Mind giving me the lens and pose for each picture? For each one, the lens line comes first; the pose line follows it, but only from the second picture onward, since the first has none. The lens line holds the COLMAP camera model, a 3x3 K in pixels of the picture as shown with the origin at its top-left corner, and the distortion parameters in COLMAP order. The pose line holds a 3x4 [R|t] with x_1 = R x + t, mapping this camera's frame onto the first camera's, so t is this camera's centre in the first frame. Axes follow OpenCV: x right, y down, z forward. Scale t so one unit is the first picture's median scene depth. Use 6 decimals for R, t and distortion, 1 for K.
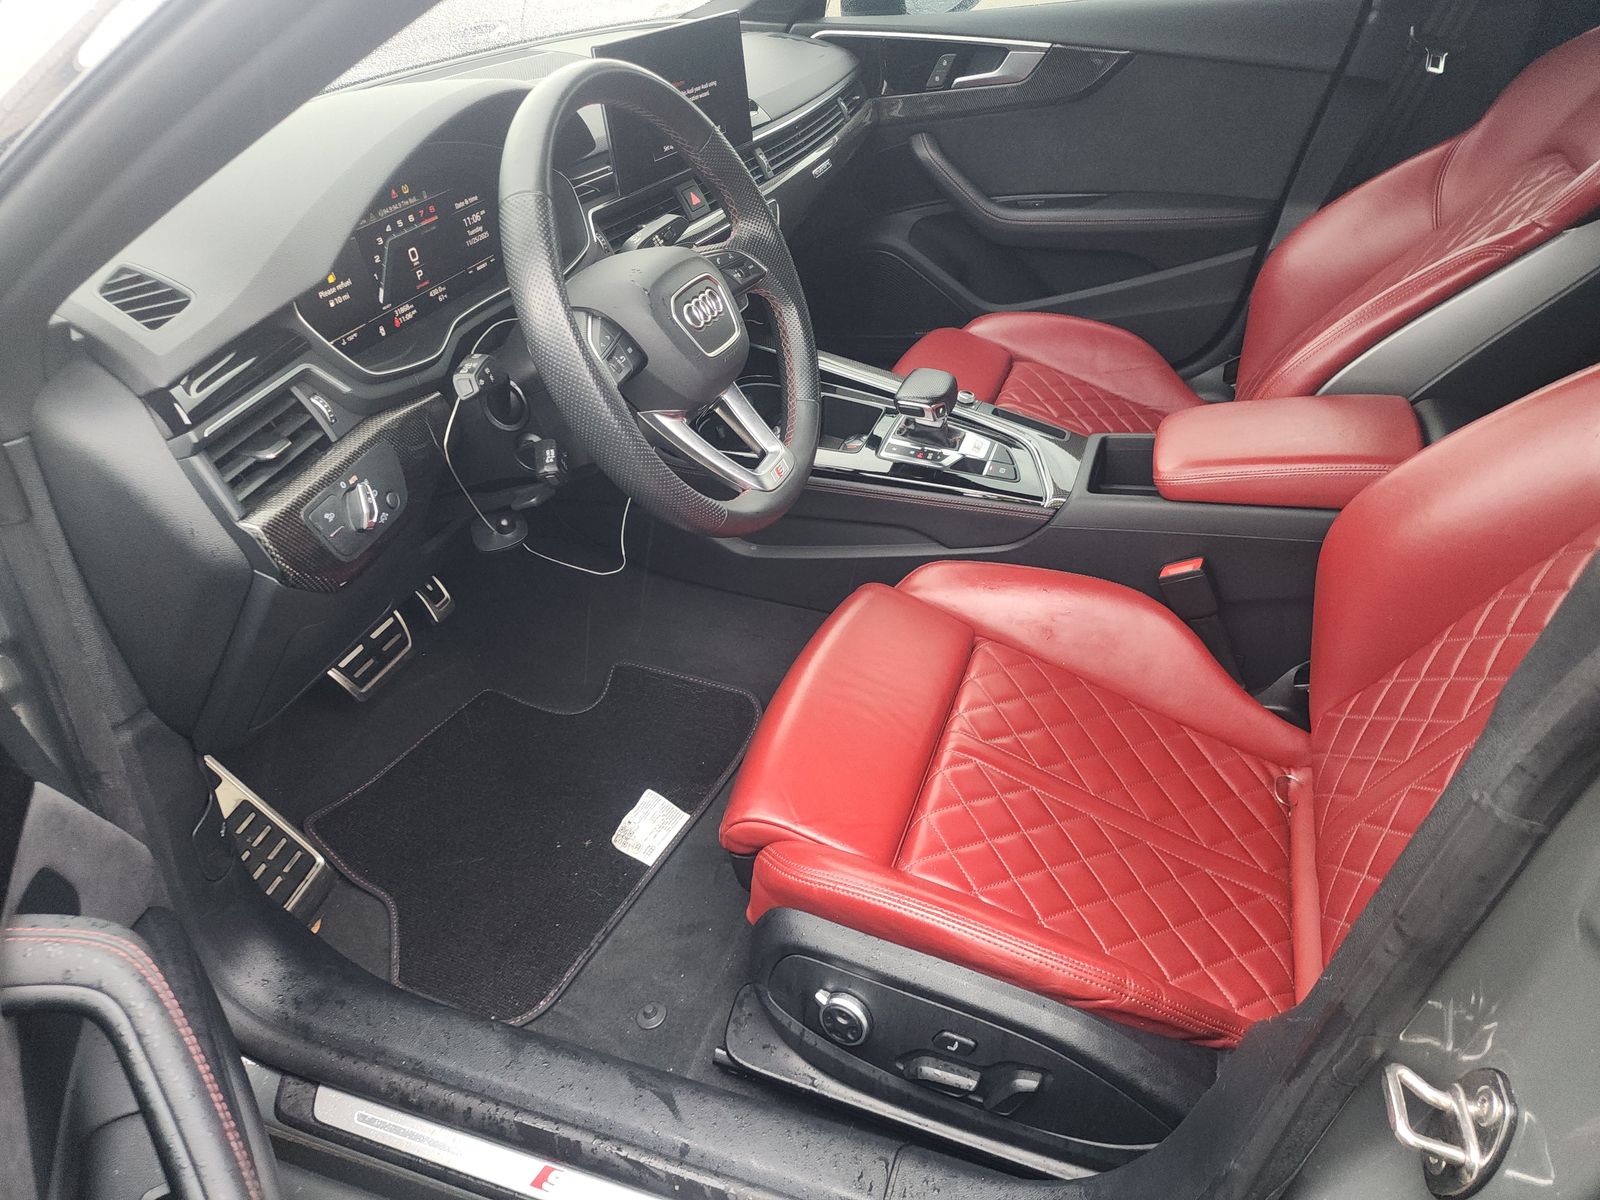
lens RADIAL K [[1104.8, 0, 800.6], [0, 1104.8, 598.3], [0, 0, 1]] dist [0.013169, -0.016713]
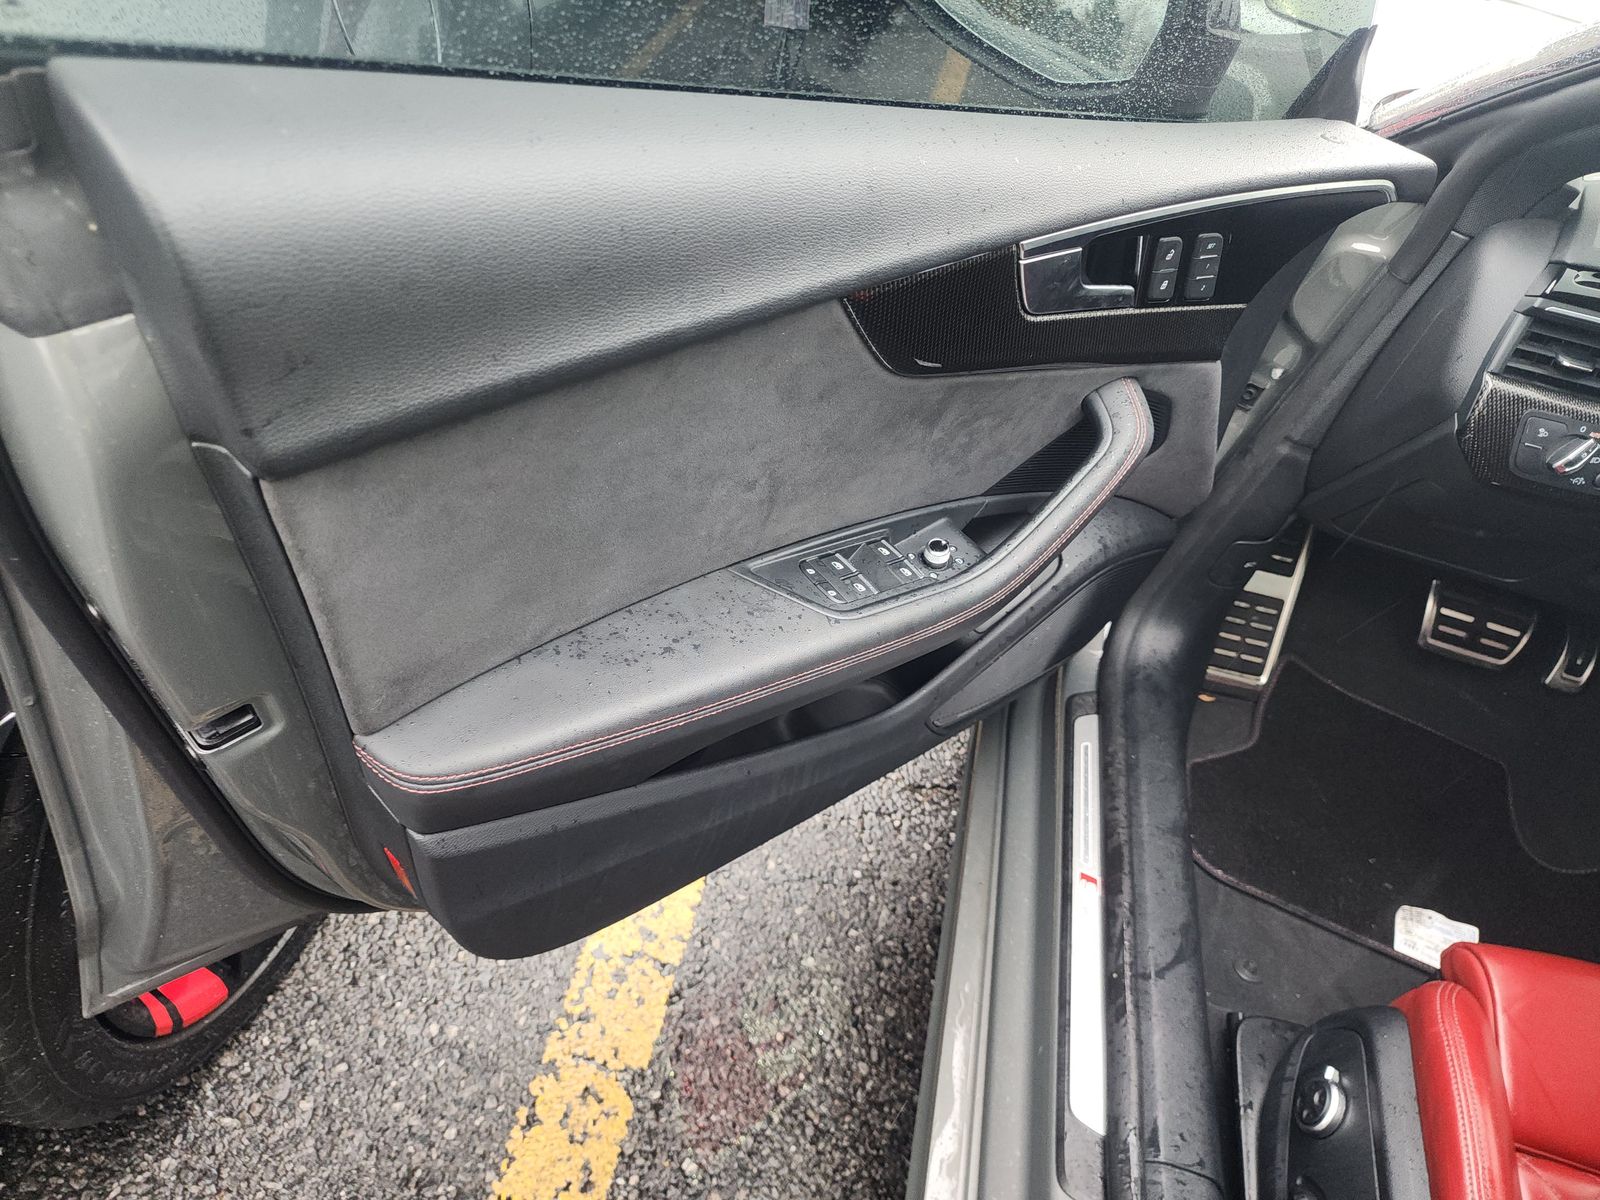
lens RADIAL K [[1104.8, 0, 735.4], [0, 1104.8, 624.6], [0, 0, 1]] dist [0.013169, -0.016713]
pose [[0.082524, 0.734705, -0.673349, 0.342968], [-0.718491, 0.512081, 0.470685, 0.072338], [0.690624, 0.444952, 0.570137, -0.103663]]
